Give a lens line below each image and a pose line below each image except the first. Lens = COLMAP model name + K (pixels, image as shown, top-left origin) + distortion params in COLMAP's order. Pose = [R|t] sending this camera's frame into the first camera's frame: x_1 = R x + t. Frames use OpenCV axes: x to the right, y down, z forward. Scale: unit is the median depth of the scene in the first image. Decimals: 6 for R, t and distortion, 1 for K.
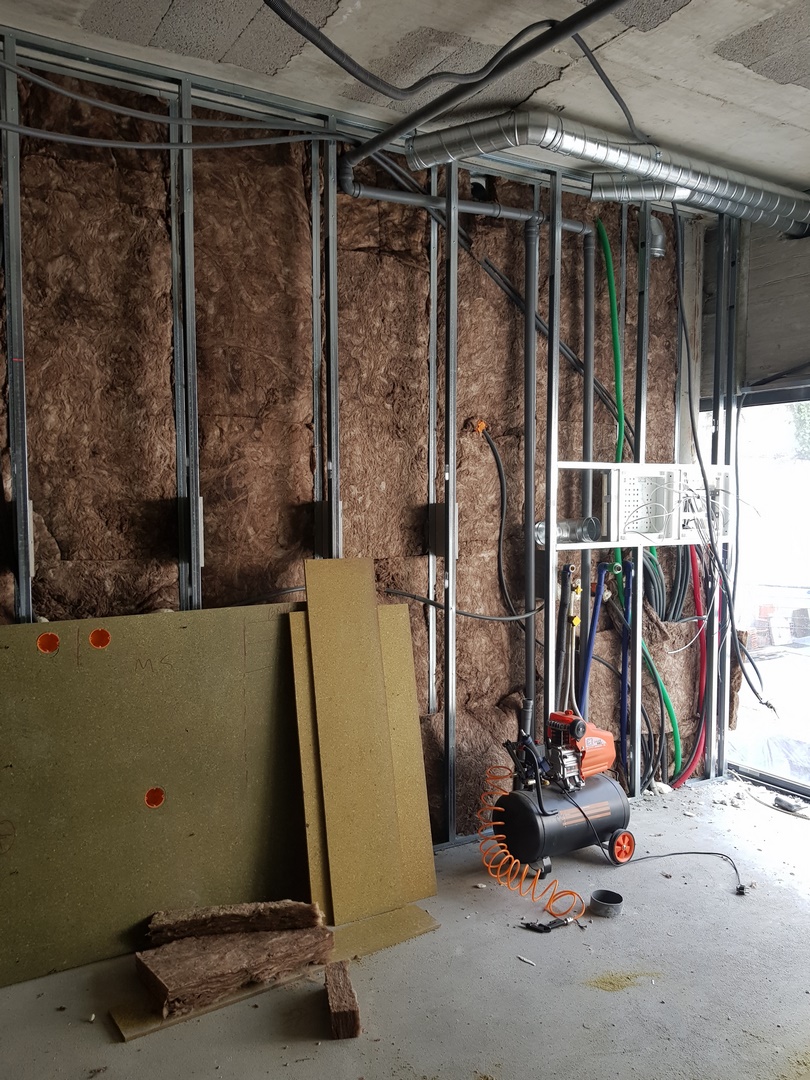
lens RADIAL K [[831.3, 0, 404.5], [0, 831.3, 561.5], [0, 0, 1]] dist [0.104672, -0.205965]
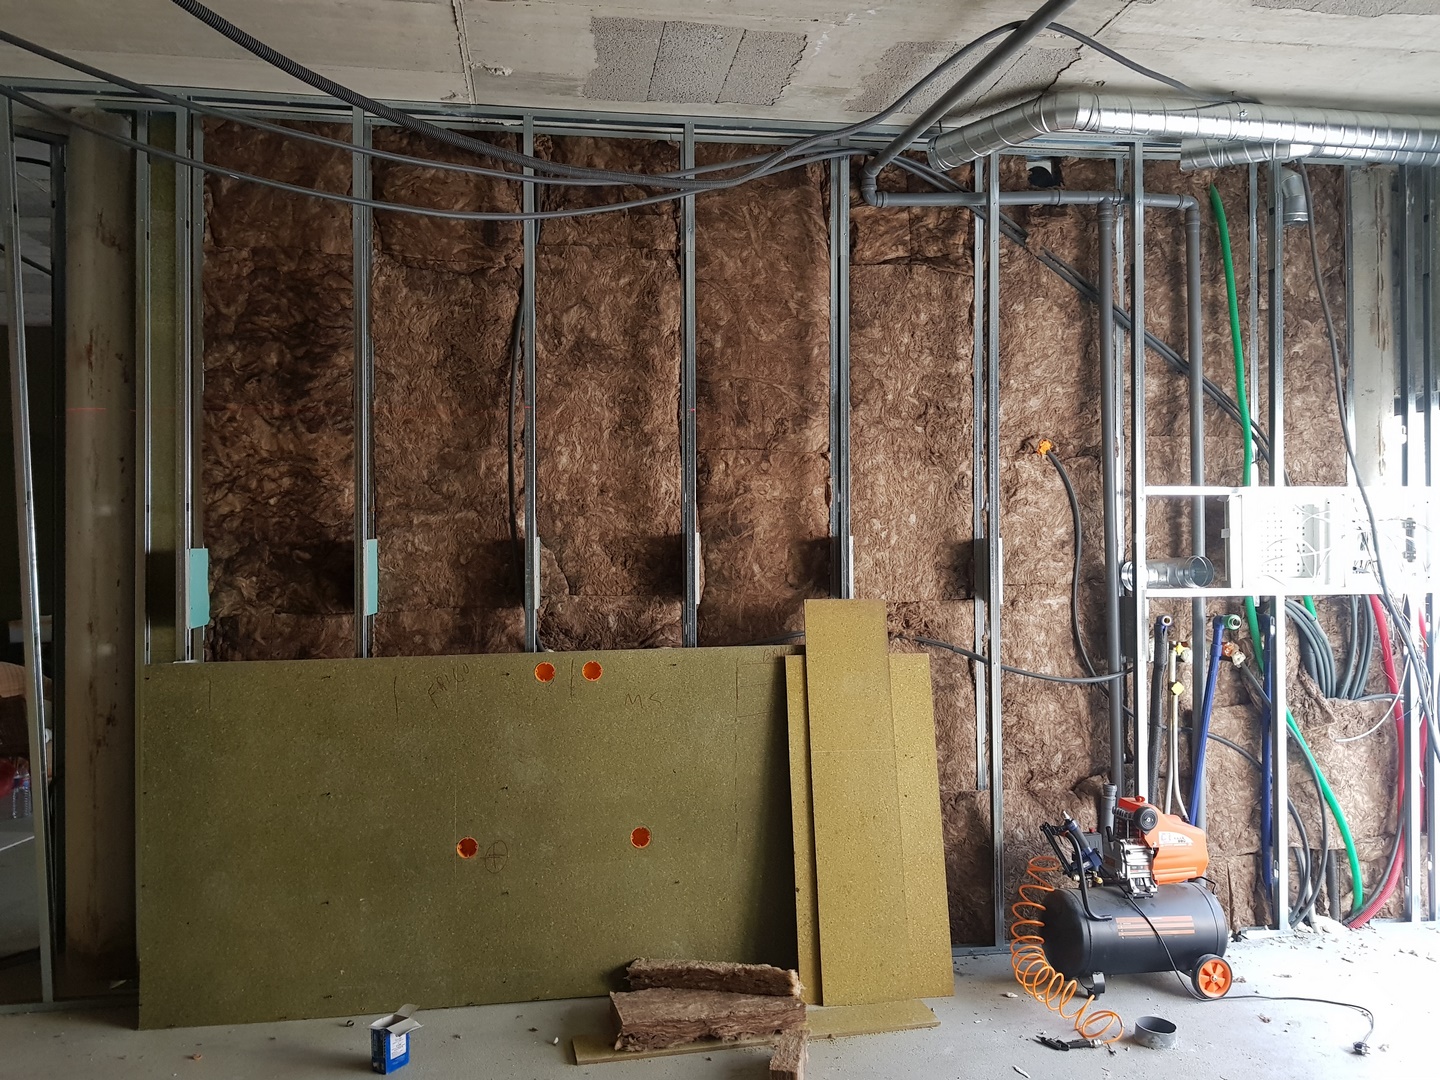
lens RADIAL K [[1108.4, 0, 720.0], [0, 1108.4, 540.0], [0, 0, 1]] dist [0.104672, -0.205965]
pose [[0.926622, -0.005164, -0.375958, 0.242985], [-0.023495, 0.997156, -0.071604, 0.021325], [0.375259, 0.075183, 0.923866, -0.170468]]
